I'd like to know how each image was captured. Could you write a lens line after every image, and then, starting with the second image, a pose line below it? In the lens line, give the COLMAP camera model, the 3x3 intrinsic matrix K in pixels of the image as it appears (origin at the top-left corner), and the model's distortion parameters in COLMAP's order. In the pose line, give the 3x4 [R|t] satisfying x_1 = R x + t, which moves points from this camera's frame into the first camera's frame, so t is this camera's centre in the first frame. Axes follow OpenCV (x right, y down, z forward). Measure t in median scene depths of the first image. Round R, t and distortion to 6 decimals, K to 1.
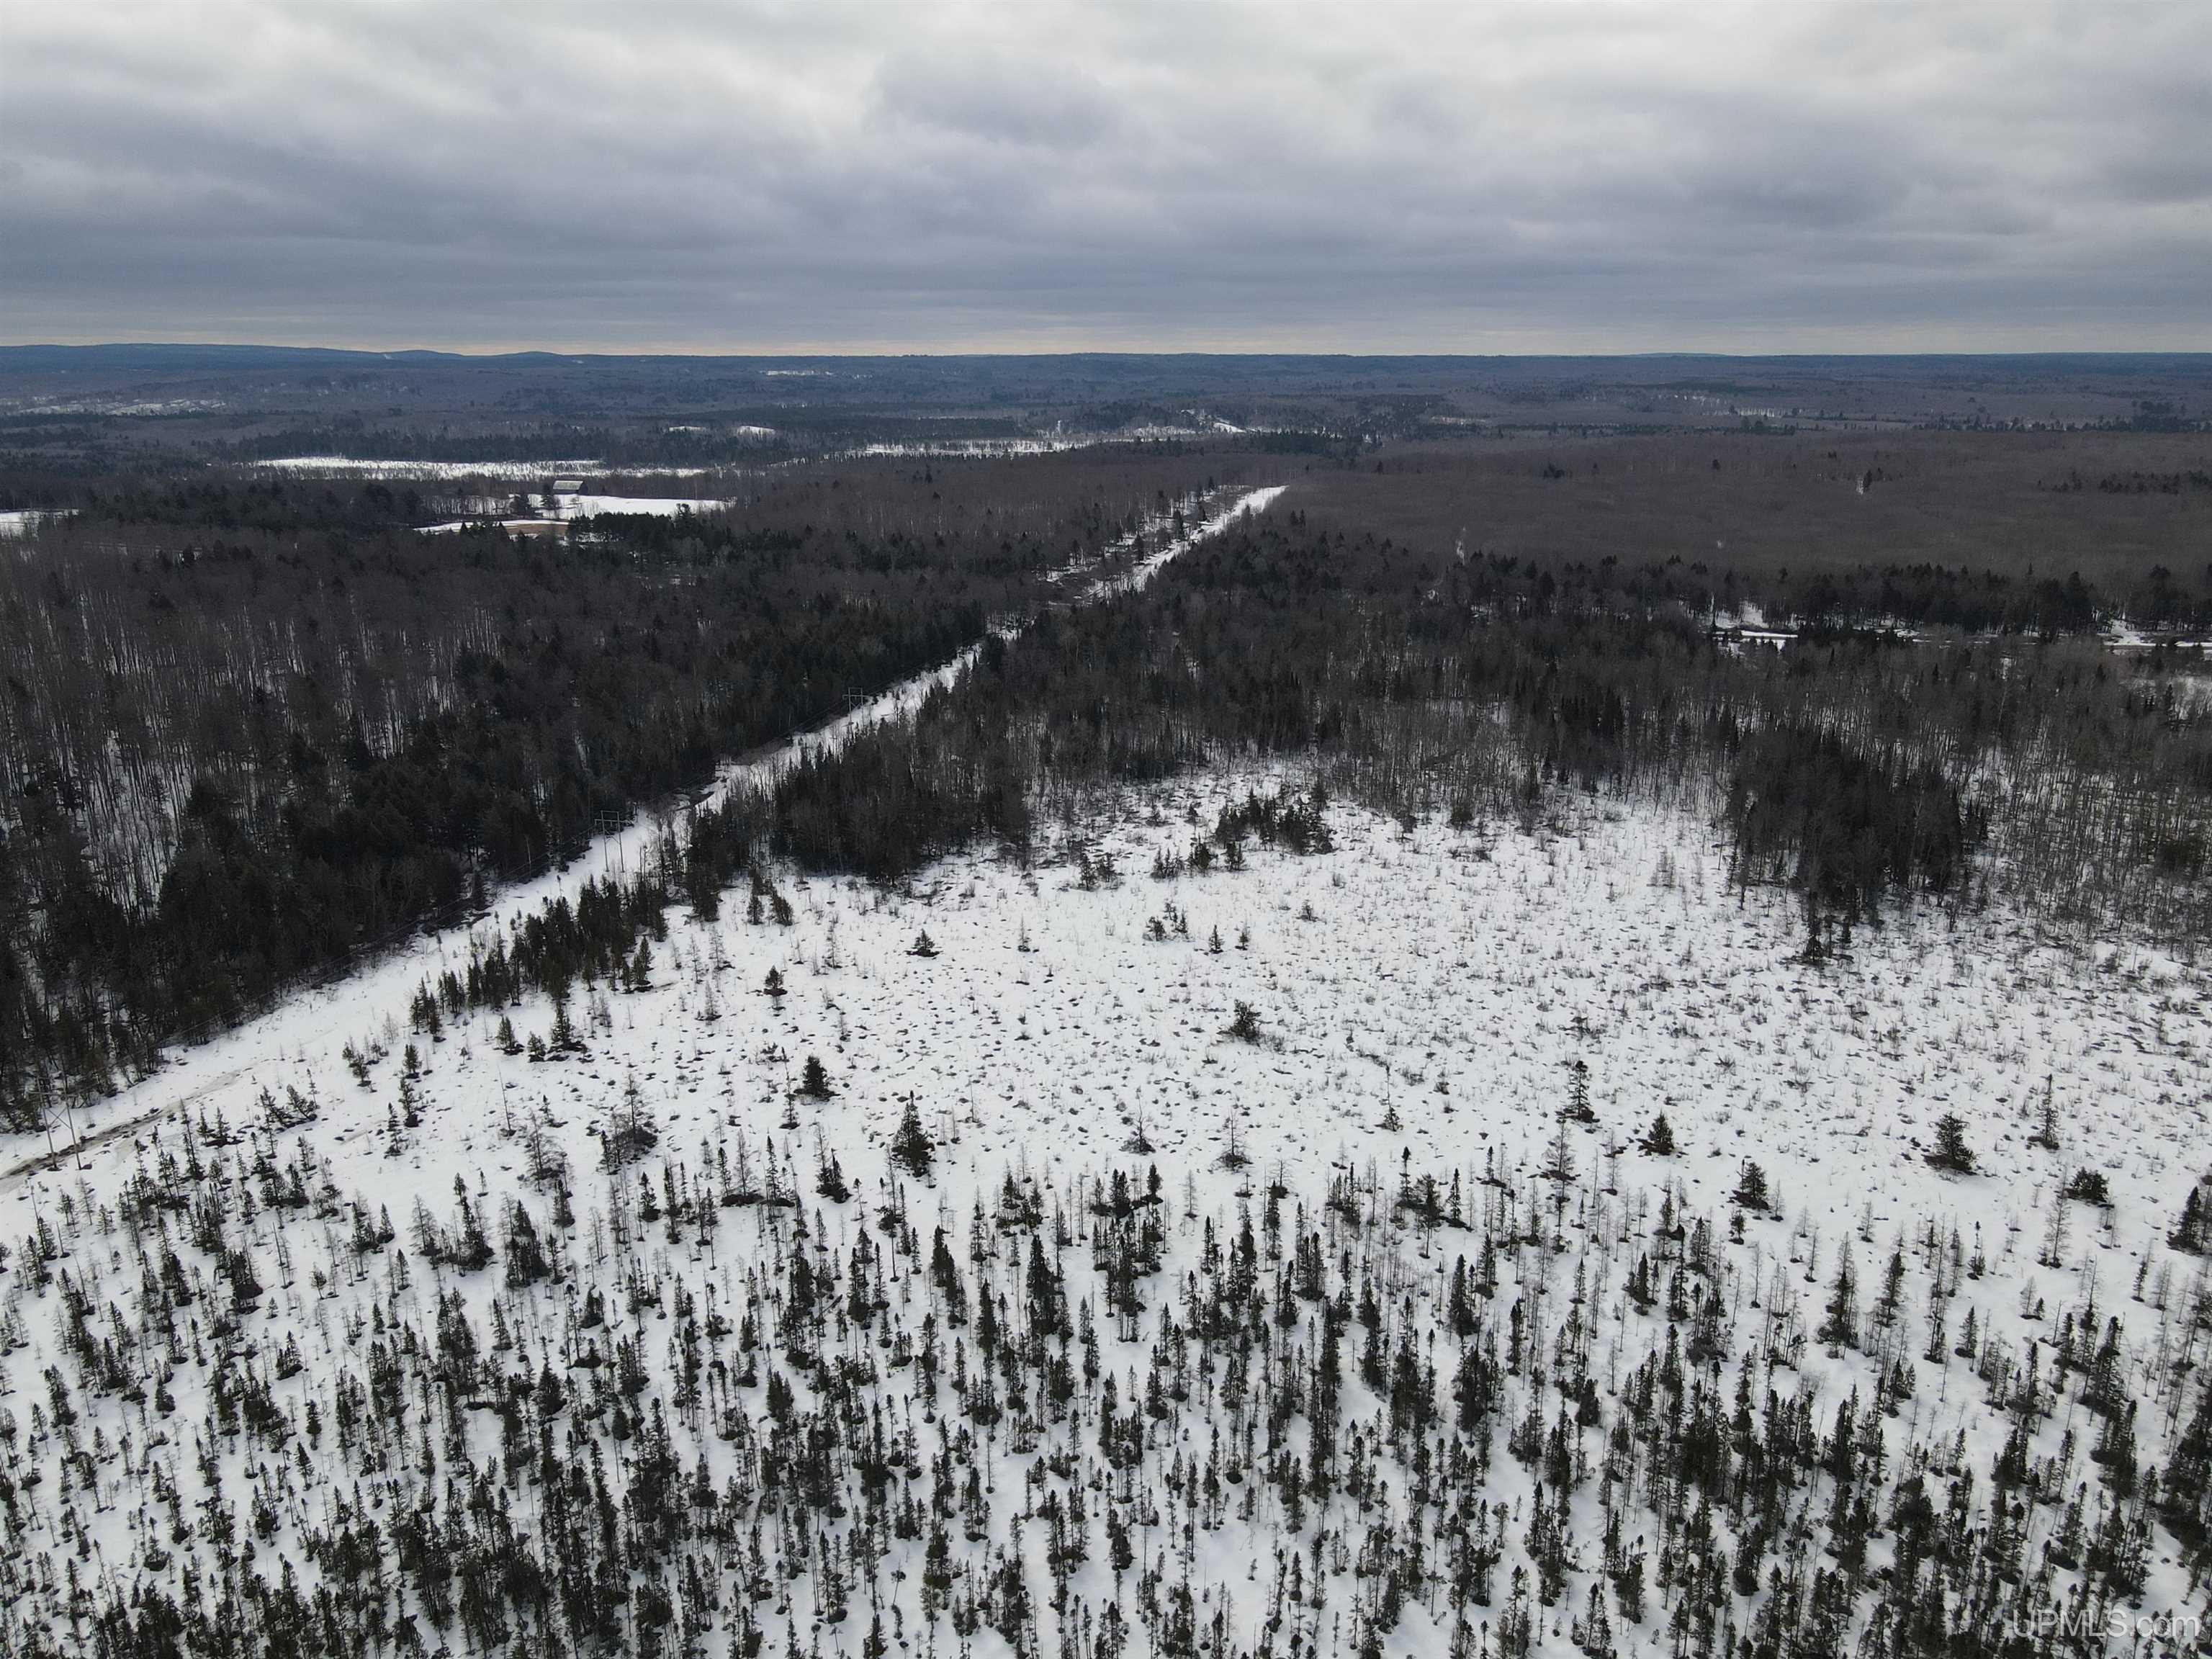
lens RADIAL K [[1617.6, 0, 1100.5], [0, 1617.6, 840.7], [0, 0, 1]] dist [-0.012264, 0.038077]
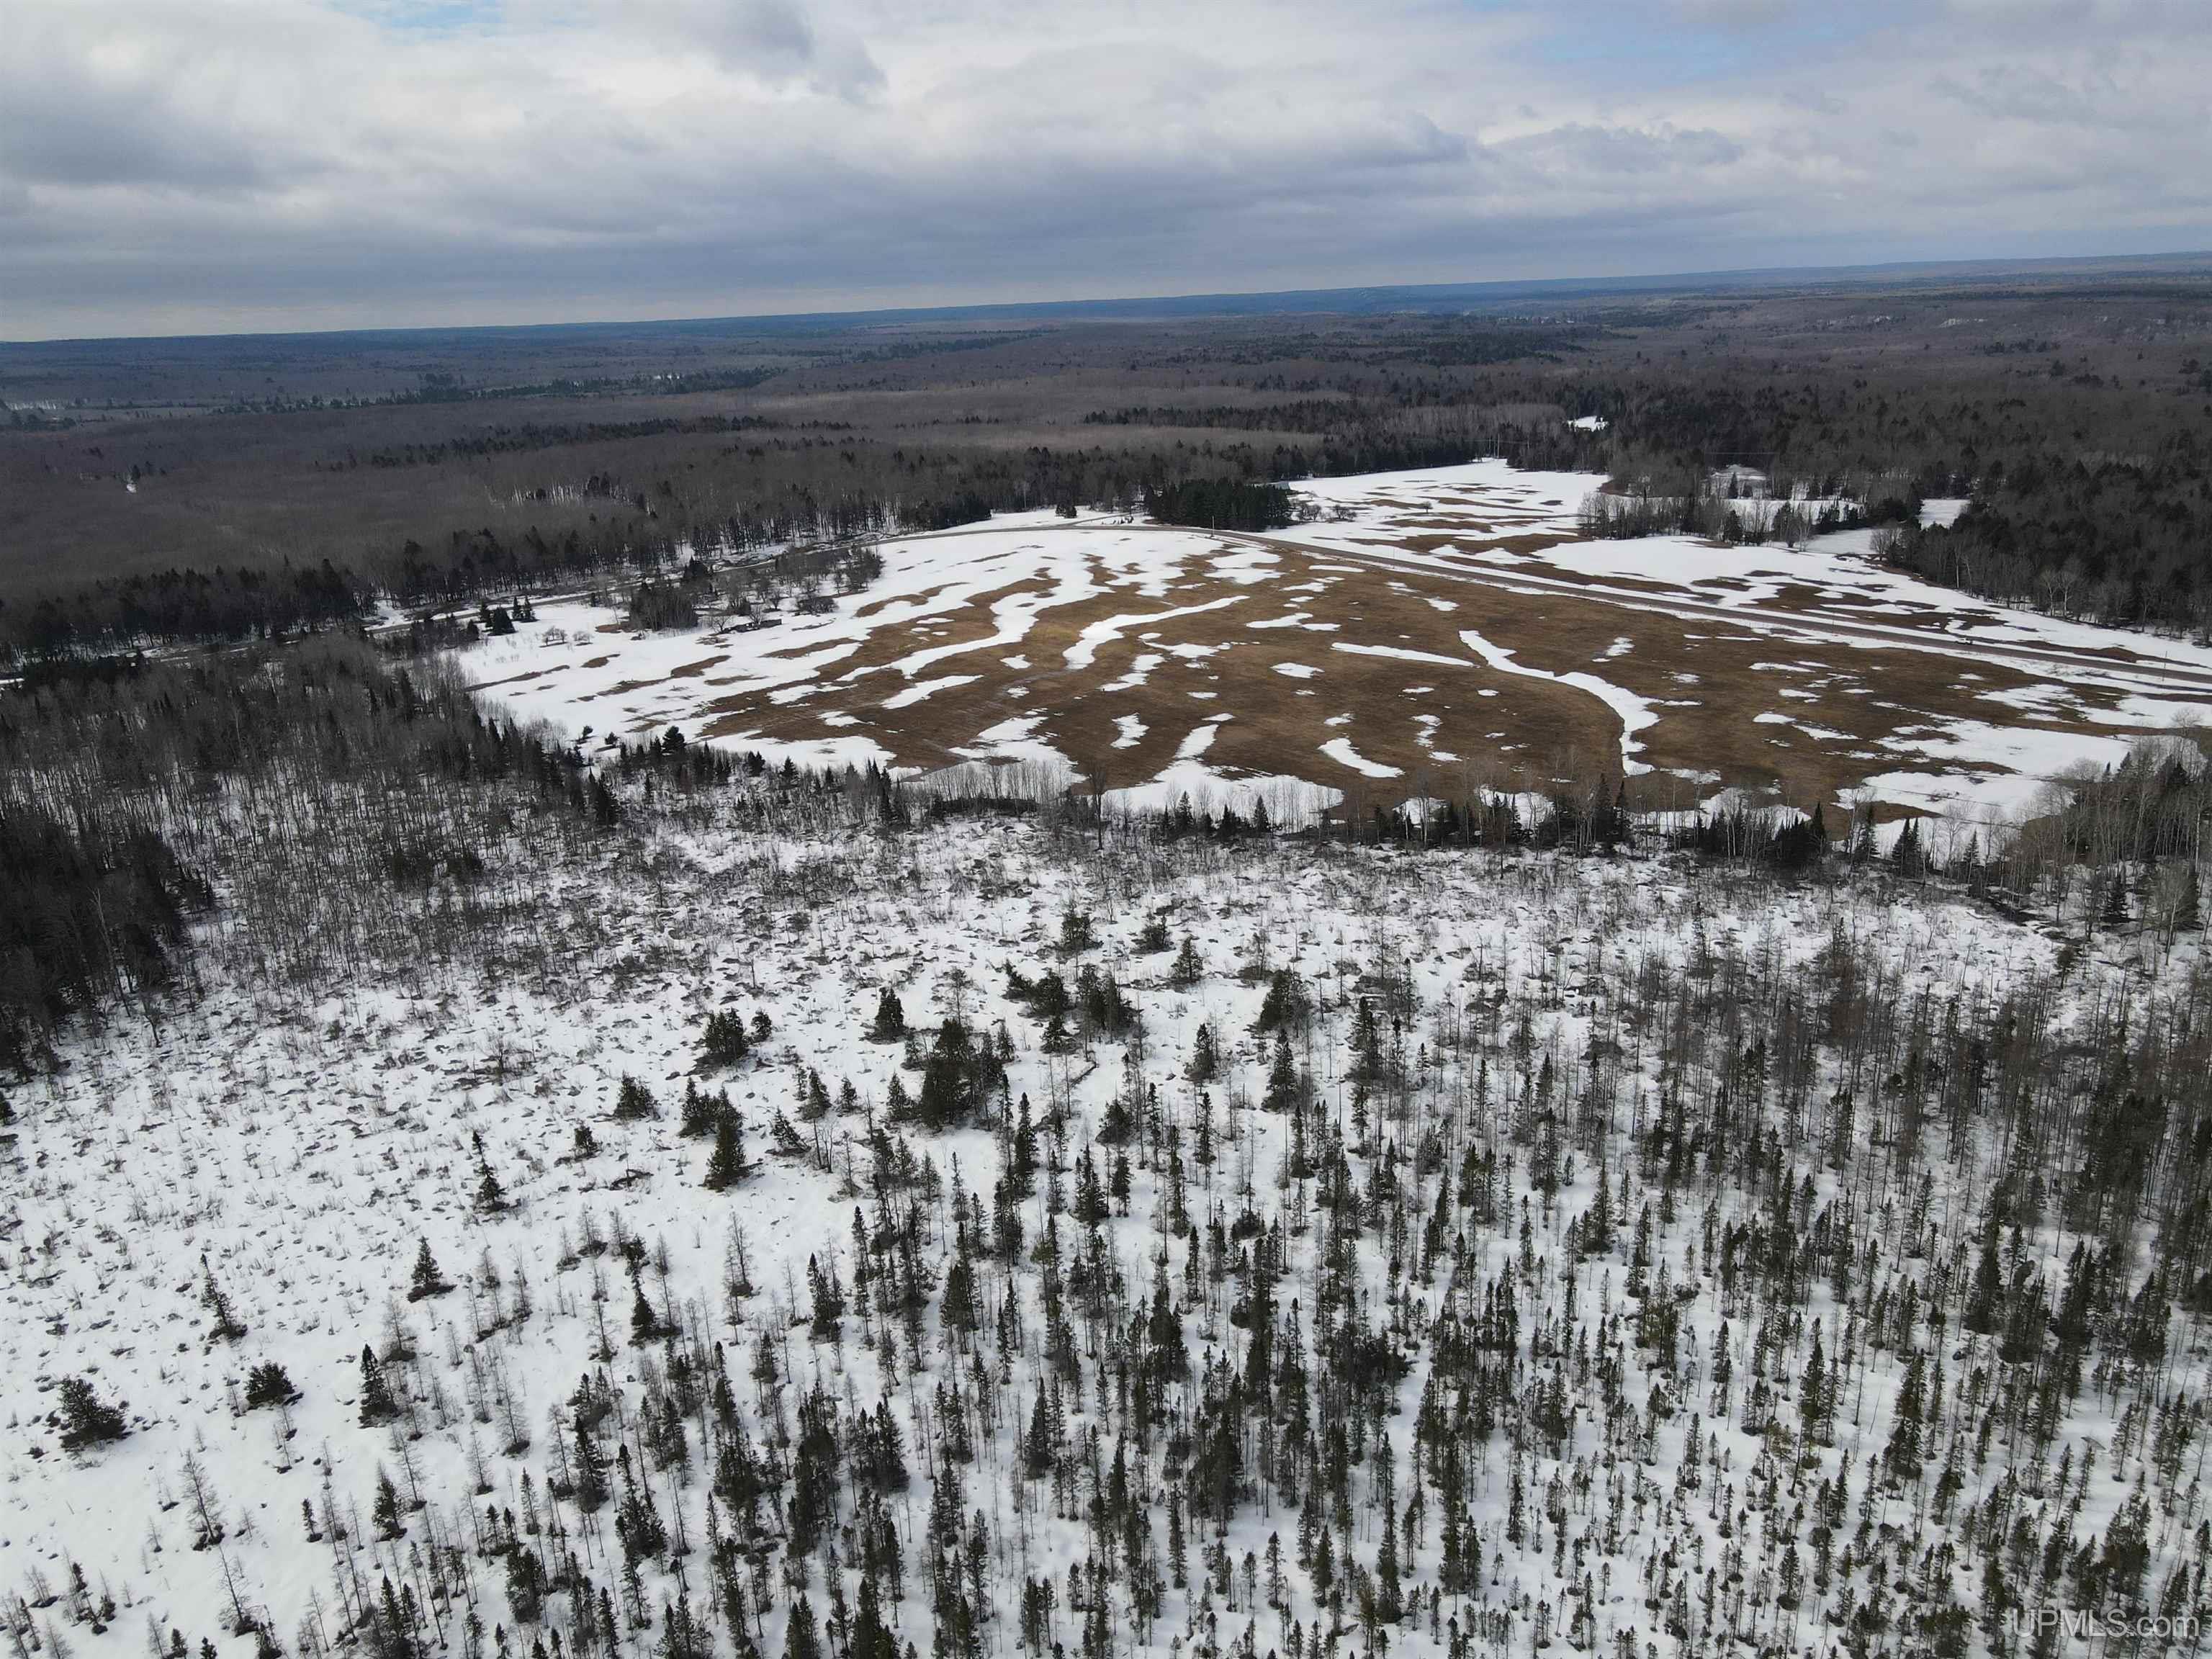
lens RADIAL K [[1617.6, 0, 1104.1], [0, 1617.6, 830.7], [0, 0, 1]] dist [-0.012264, 0.038077]
pose [[0.598754, -0.265884, 0.755512, 0.110744], [0.261530, 0.956489, 0.129346, -0.014354], [-0.757030, 0.120143, 0.642239, 0.048568]]
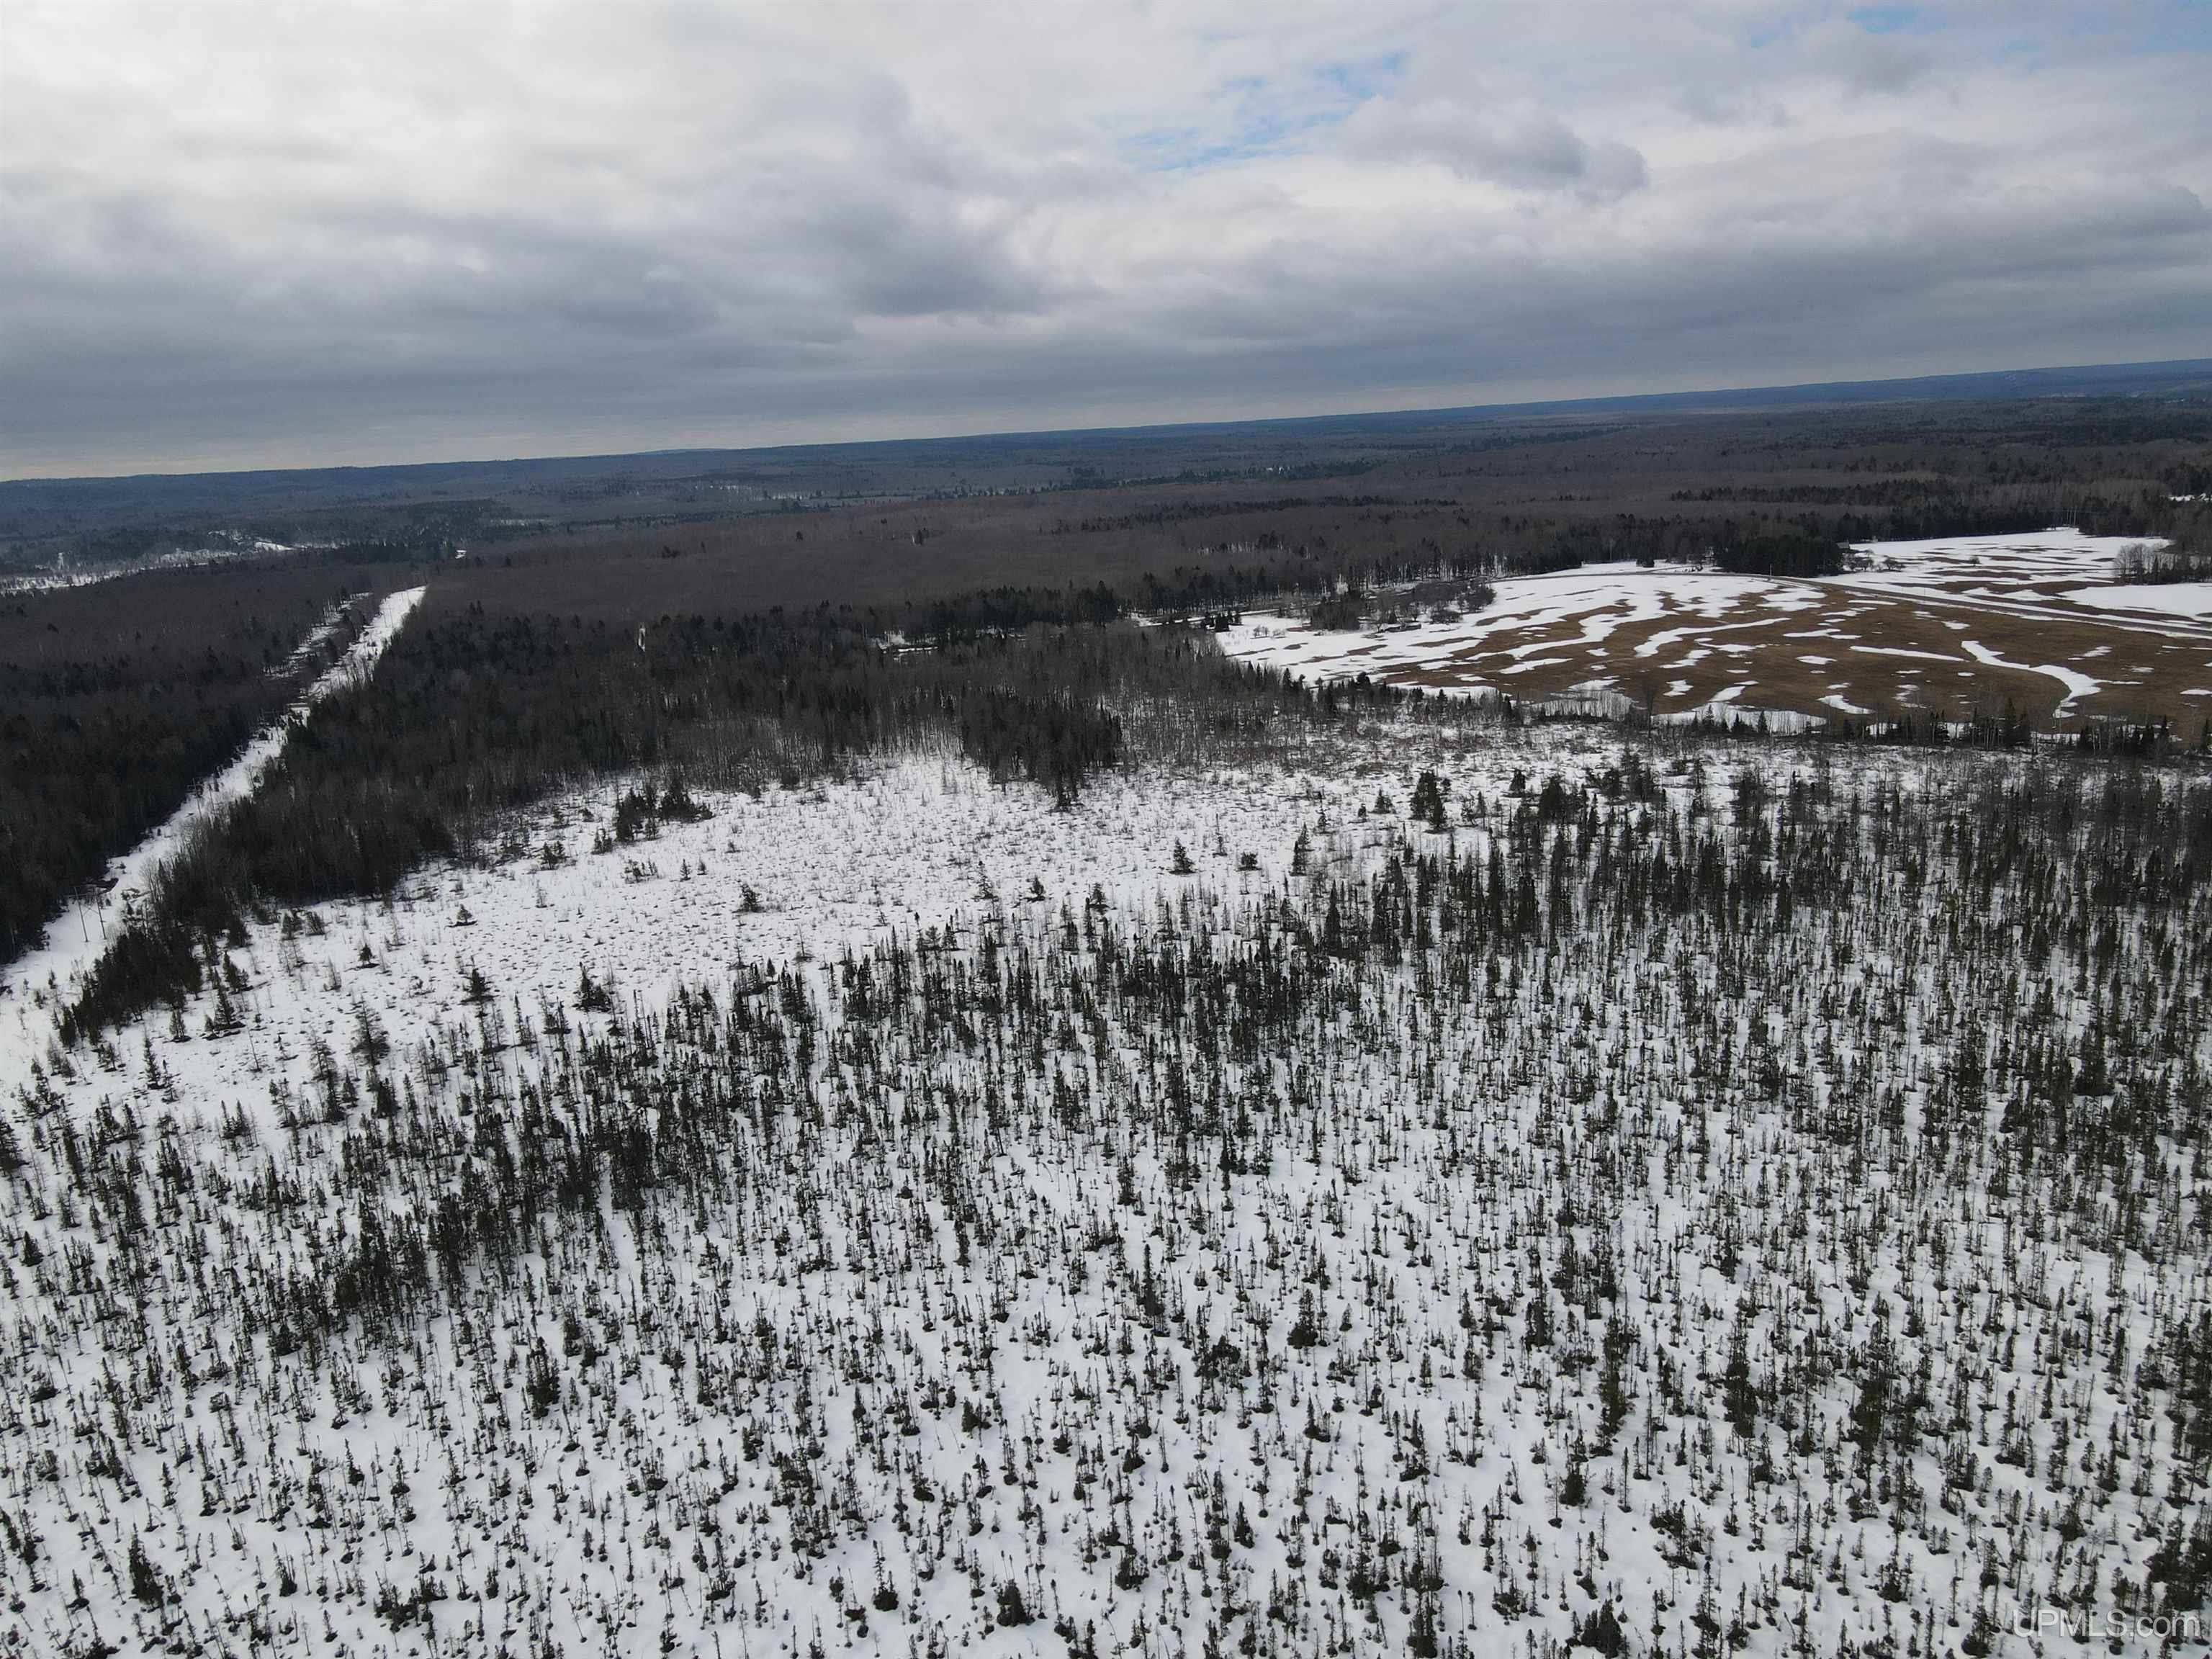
lens RADIAL K [[1617.6, 0, 1102.9], [0, 1617.6, 828.6], [0, 0, 1]] dist [-0.012264, 0.038077]
pose [[0.834563, -0.172843, 0.523097, -0.164098], [0.206233, 0.978486, -0.005715, 0.051596], [-0.510855, 0.112649, 0.852254, -0.165090]]
